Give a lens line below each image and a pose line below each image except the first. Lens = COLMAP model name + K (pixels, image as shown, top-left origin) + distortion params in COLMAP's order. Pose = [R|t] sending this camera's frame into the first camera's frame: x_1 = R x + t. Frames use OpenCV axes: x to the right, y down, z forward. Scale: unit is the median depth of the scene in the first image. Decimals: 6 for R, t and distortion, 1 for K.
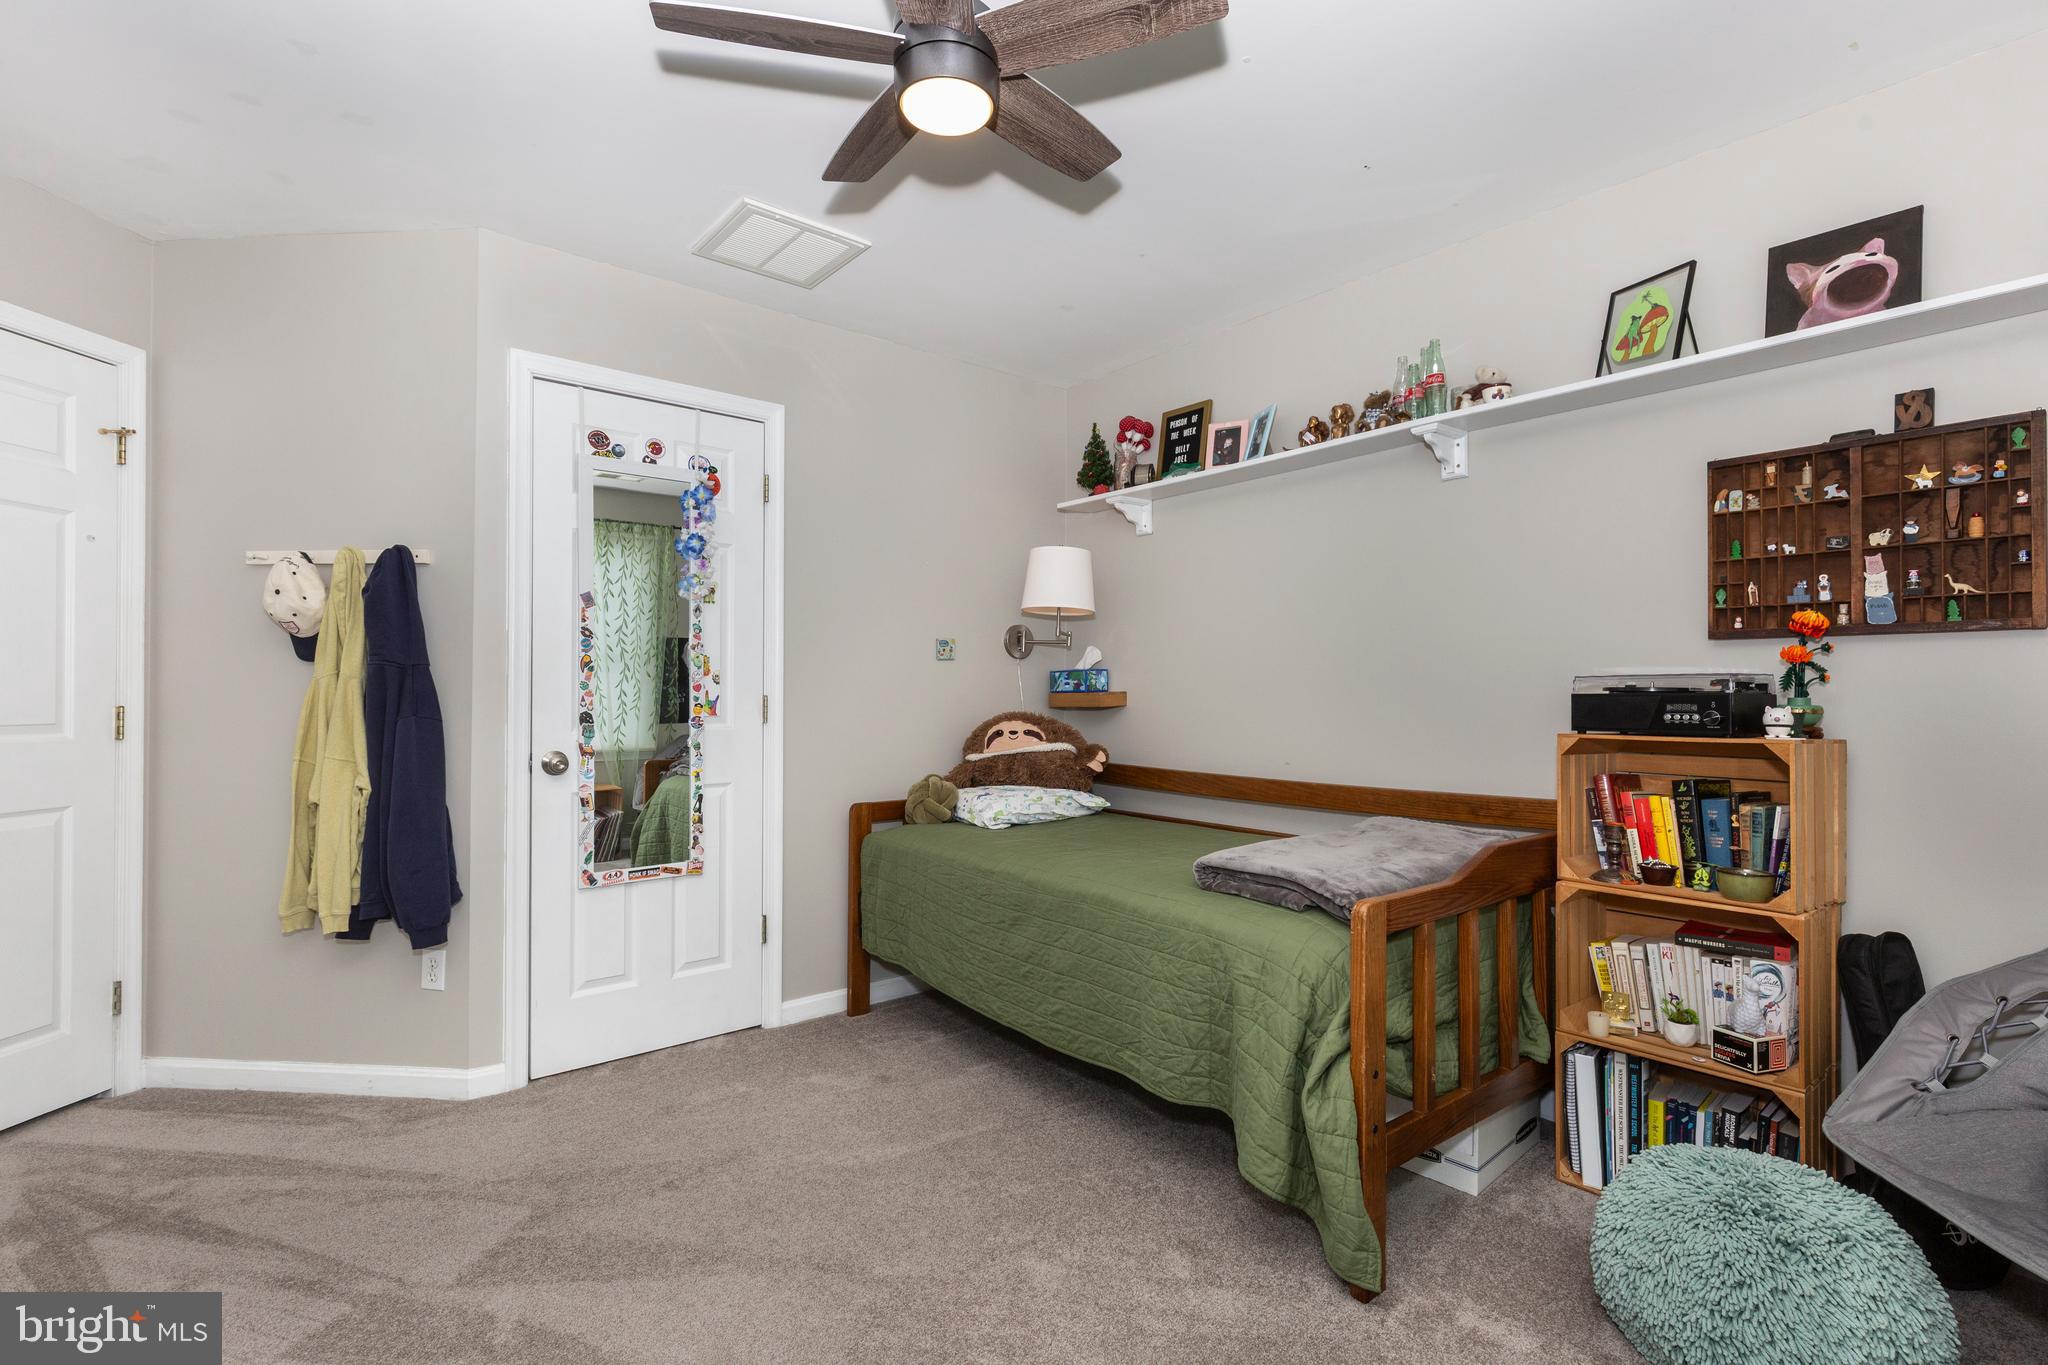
lens RADIAL K [[936.6, 0, 1020.0], [0, 936.6, 684.6], [0, 0, 1]] dist [0.000984, 0.000380]
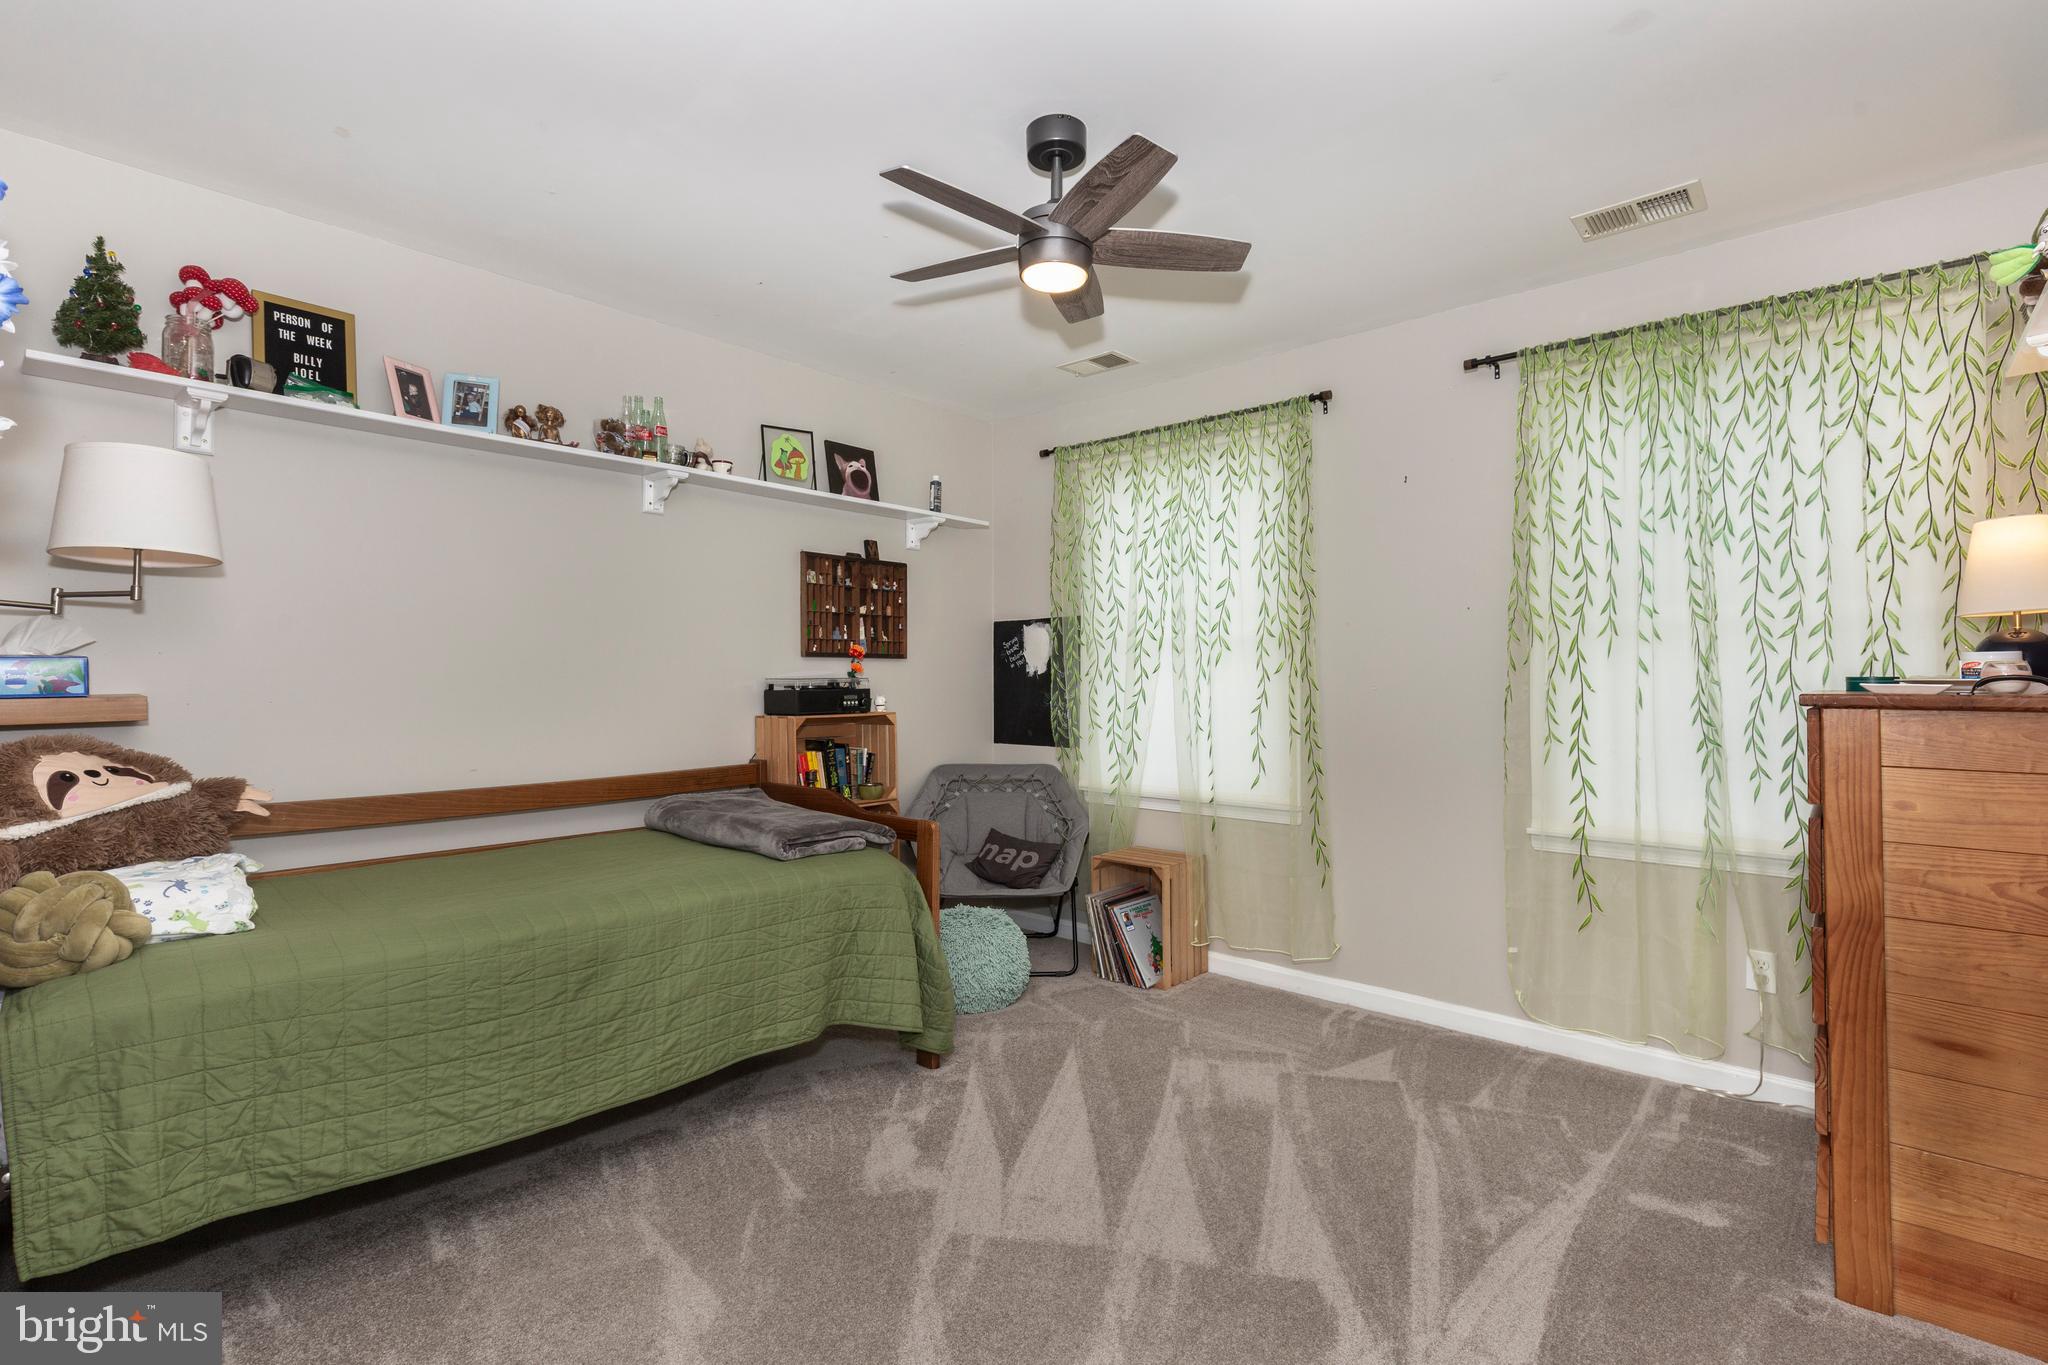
lens RADIAL K [[936.6, 0, 1018.3], [0, 936.6, 680.4], [0, 0, 1]] dist [0.000984, 0.000380]
pose [[-0.153246, -0.003217, 0.988183, -0.988771], [-0.007097, 0.999972, 0.002154, -0.011969], [-0.988163, -0.006683, -0.153264, 0.875695]]
